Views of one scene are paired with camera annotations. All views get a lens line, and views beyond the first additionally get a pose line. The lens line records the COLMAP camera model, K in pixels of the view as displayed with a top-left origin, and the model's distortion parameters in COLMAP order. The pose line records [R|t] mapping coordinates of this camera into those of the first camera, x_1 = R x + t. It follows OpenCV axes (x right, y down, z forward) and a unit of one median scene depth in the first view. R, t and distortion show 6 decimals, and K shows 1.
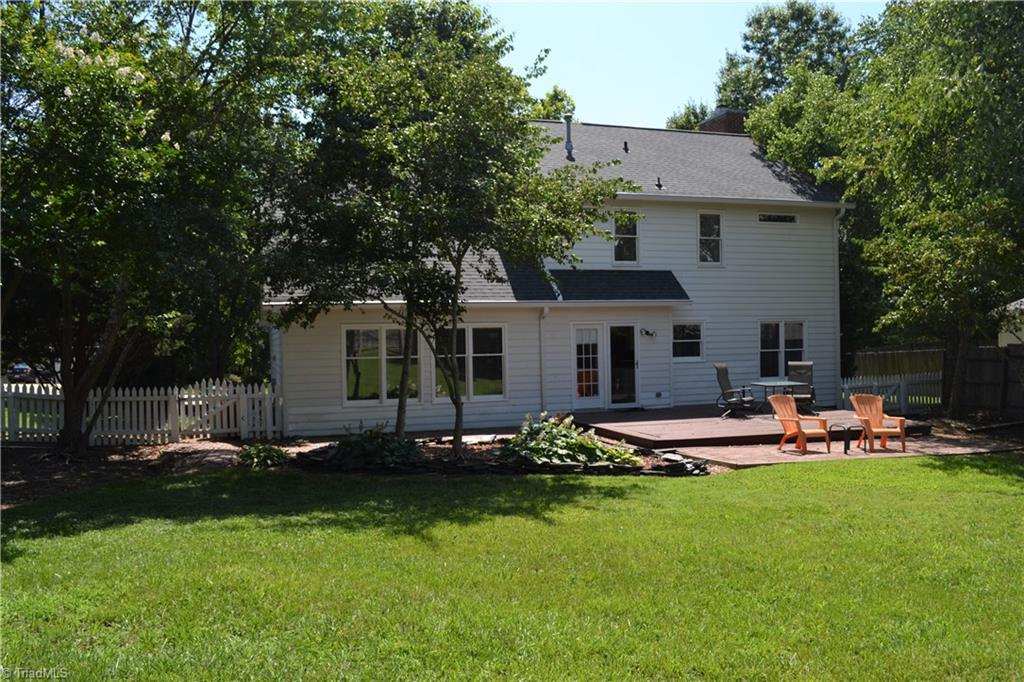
lens RADIAL K [[841.6, 0, 469.8], [0, 841.6, 341.7], [0, 0, 1]] dist [-0.075688, 0.000211]
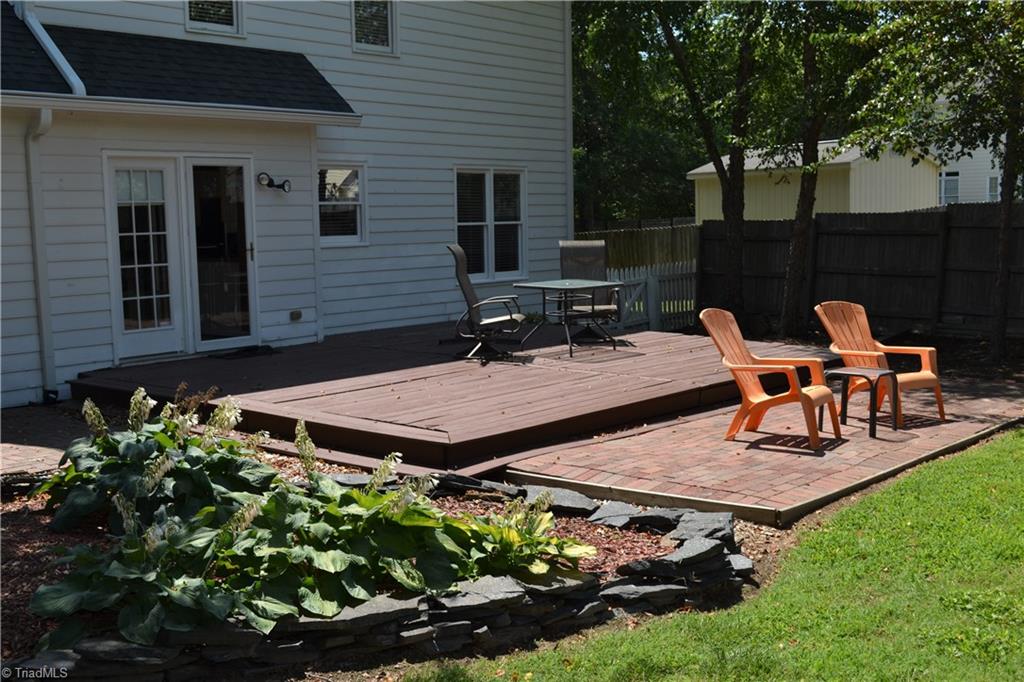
lens RADIAL K [[1157.5, 0, 512.0], [0, 1157.5, 341.0], [0, 0, 1]] dist [-0.010412, -0.029861]
pose [[0.847267, -0.055731, 0.528235, -0.015863], [0.007284, 0.995606, 0.093357, 0.017911], [-0.531117, -0.075251, 0.843950, 0.394837]]
